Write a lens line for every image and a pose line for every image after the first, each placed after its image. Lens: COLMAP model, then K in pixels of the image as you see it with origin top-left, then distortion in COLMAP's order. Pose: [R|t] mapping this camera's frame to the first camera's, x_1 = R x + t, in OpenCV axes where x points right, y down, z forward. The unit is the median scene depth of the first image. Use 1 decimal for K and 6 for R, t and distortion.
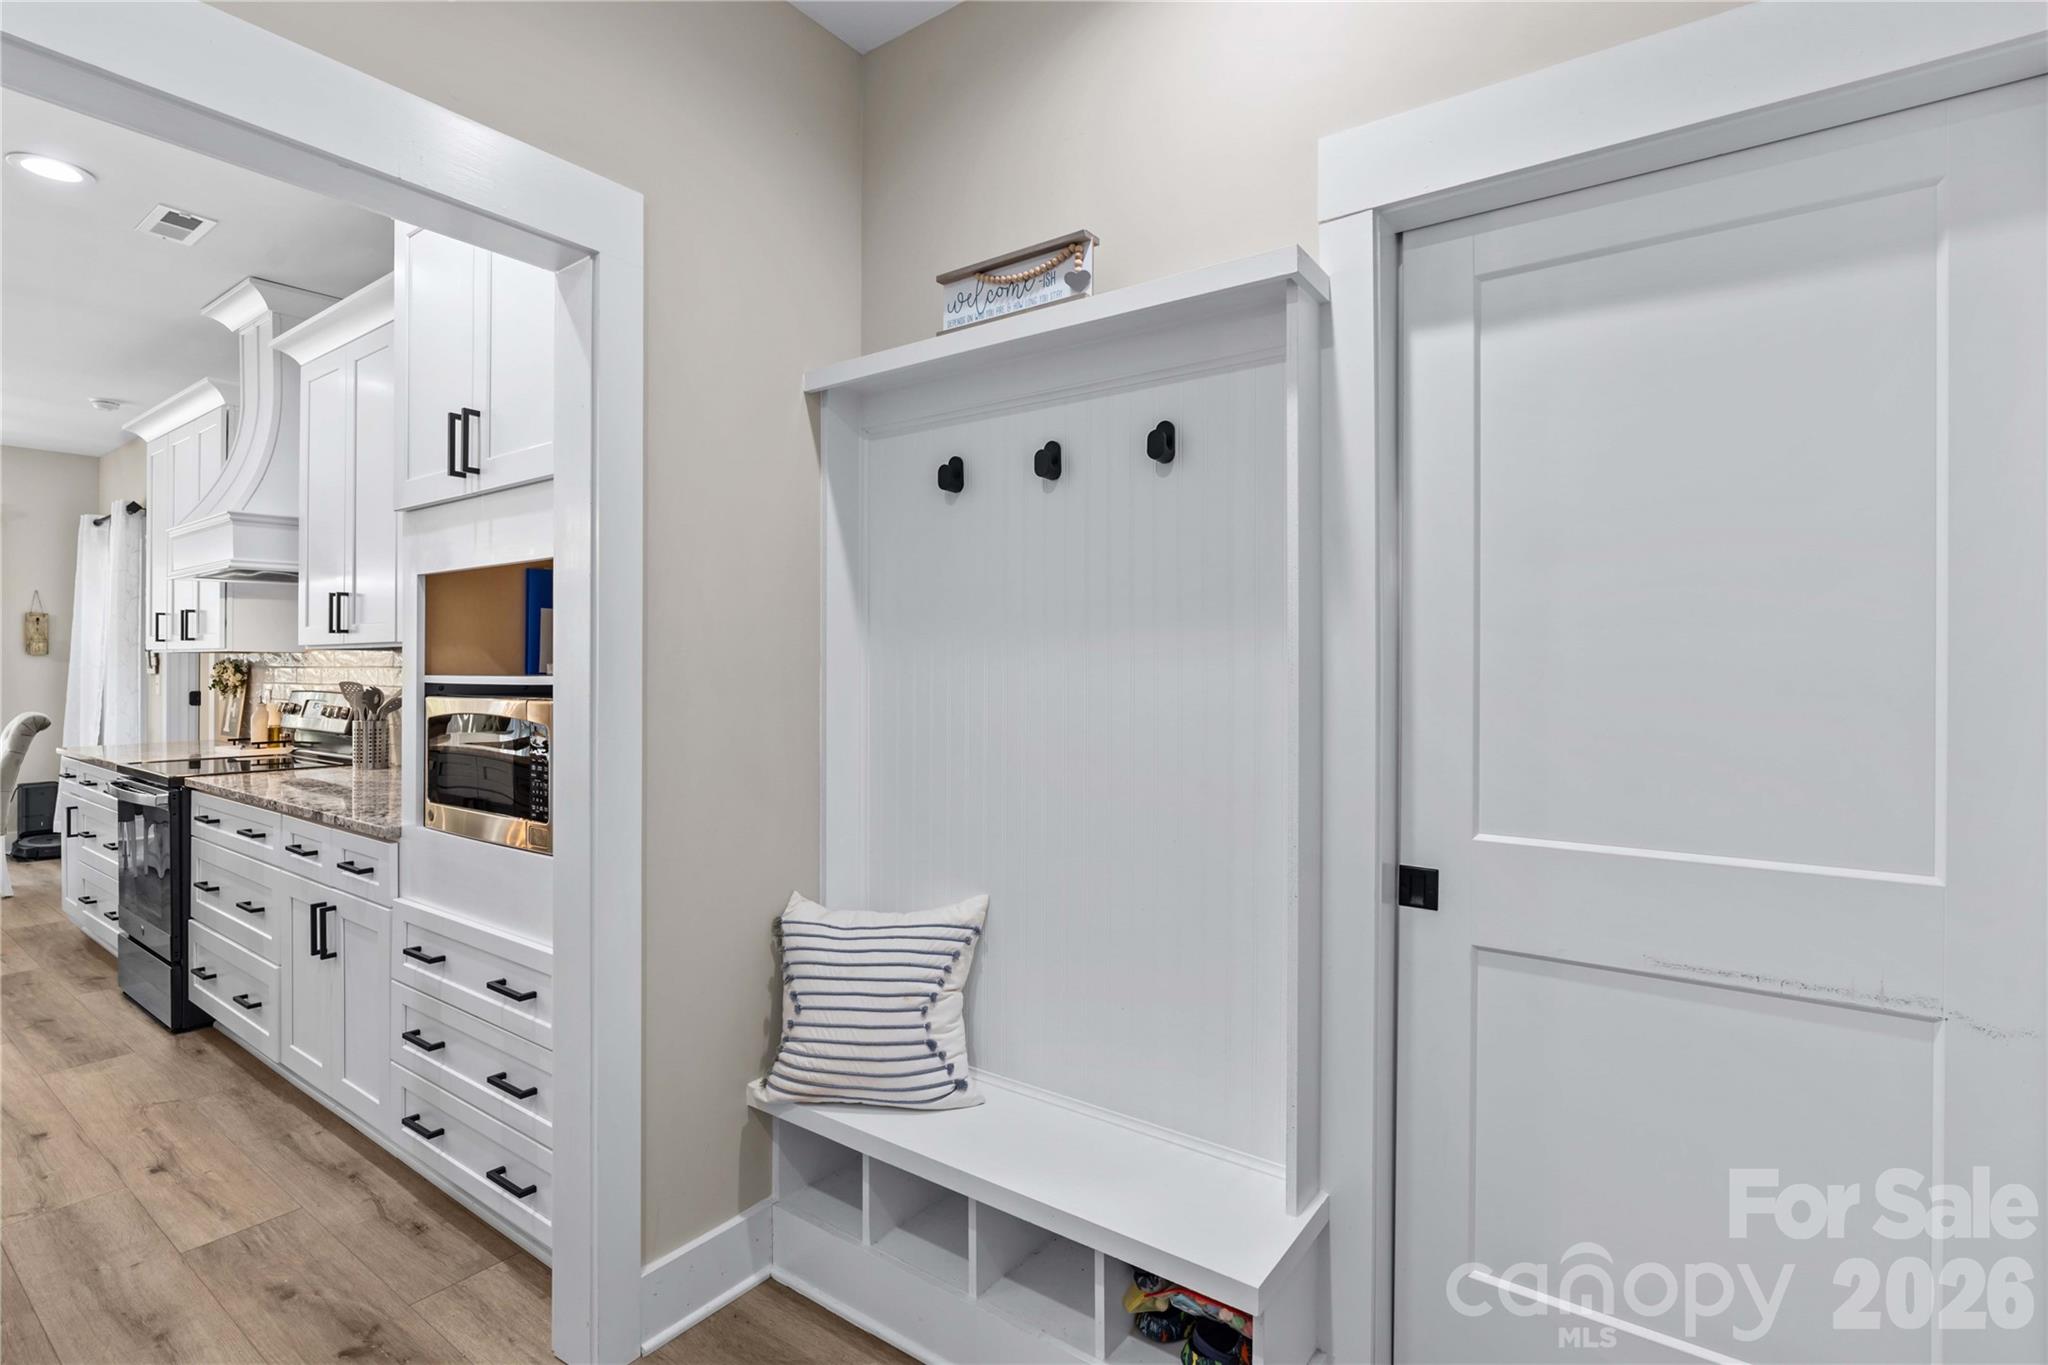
lens RADIAL K [[972.3, 0, 1024.0], [0, 972.3, 682.5], [0, 0, 1]] dist [-0.002208, -0.000226]
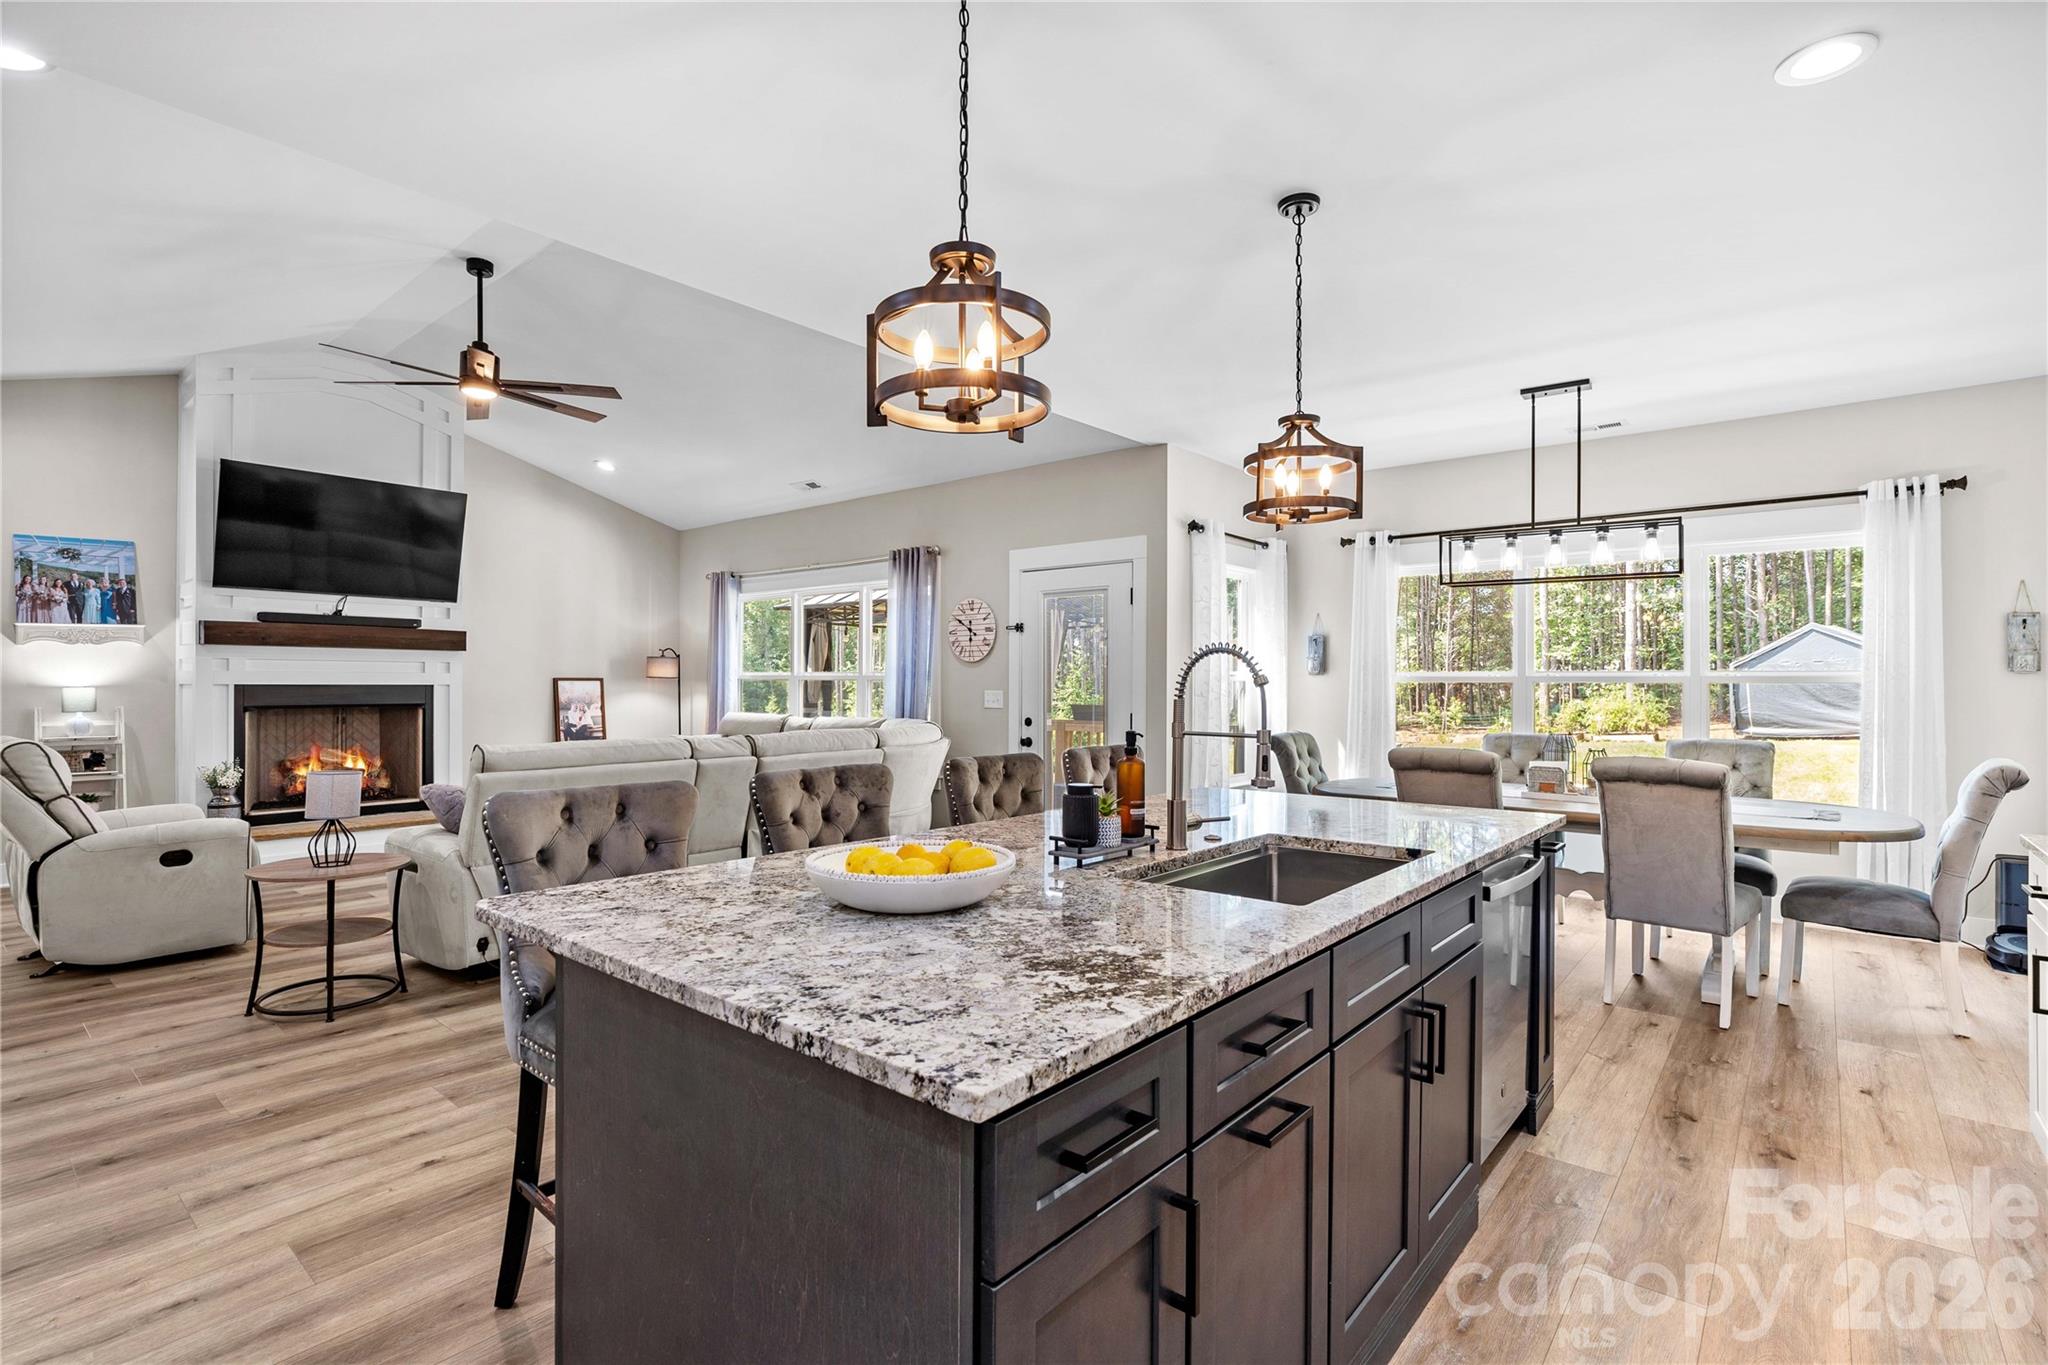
lens RADIAL K [[955.8, 0, 1011.0], [0, 955.8, 683.1], [0, 0, 1]] dist [-0.001771, 0.000872]
pose [[-0.063564, -0.011943, -0.997906, -0.291826], [-0.009623, 0.999889, -0.011354, -0.006004], [0.997931, 0.008882, -0.063672, 0.323255]]
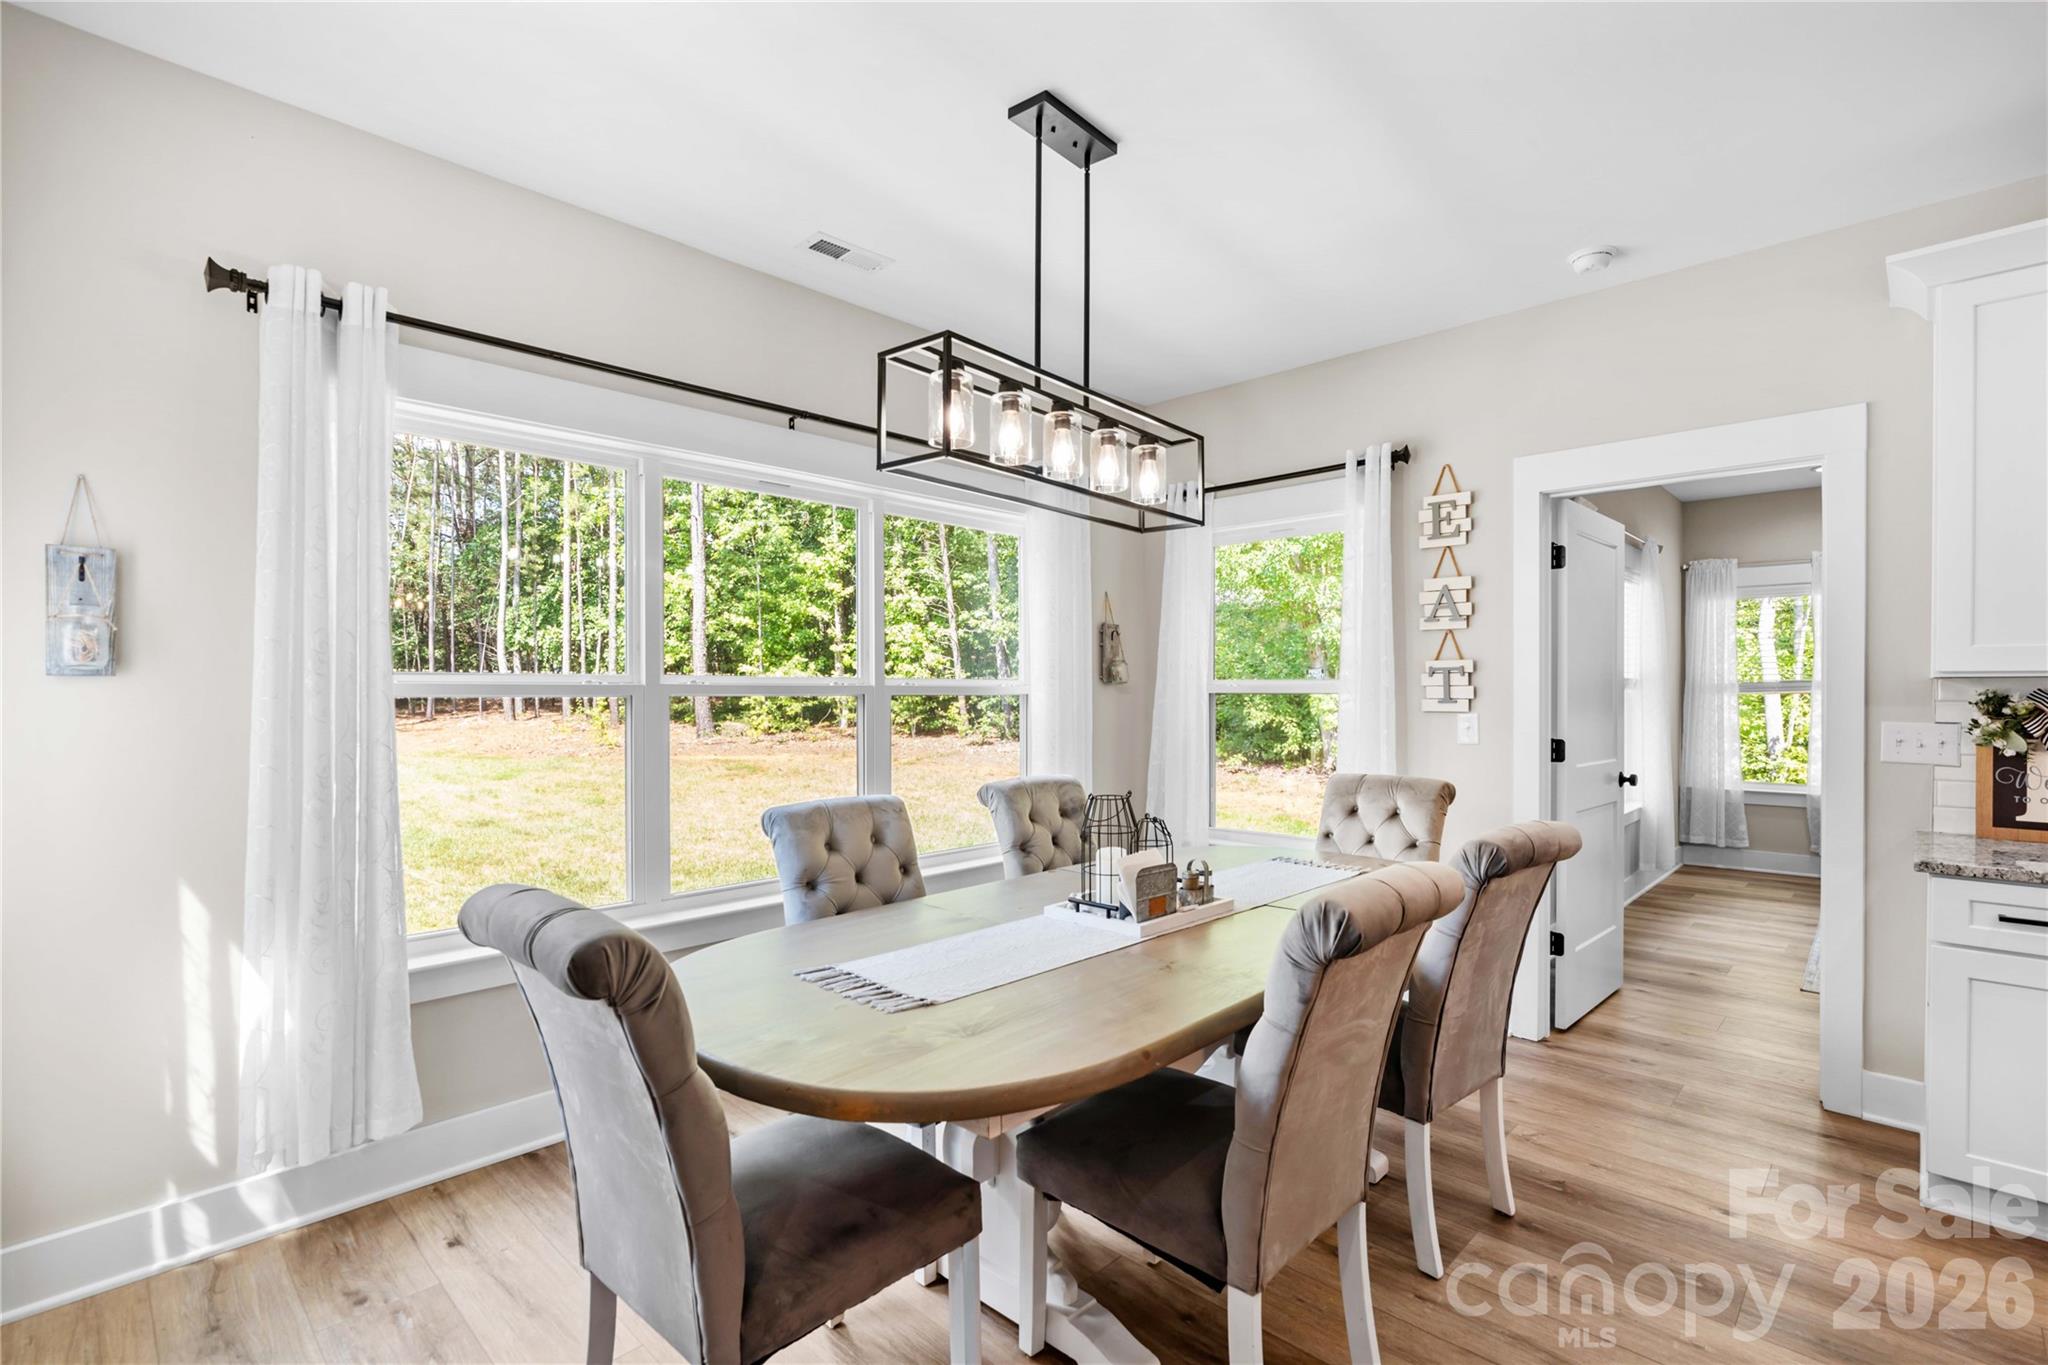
lens RADIAL K [[953.8, 0, 1016.8], [0, 953.8, 699.6], [0, 0, 1]] dist [-0.004252, 0.000128]
pose [[0.991773, -0.013657, -0.127282, -1.018612], [0.013834, 0.999904, 0.000505, -0.018391], [0.127263, -0.002262, 0.991866, 0.314062]]
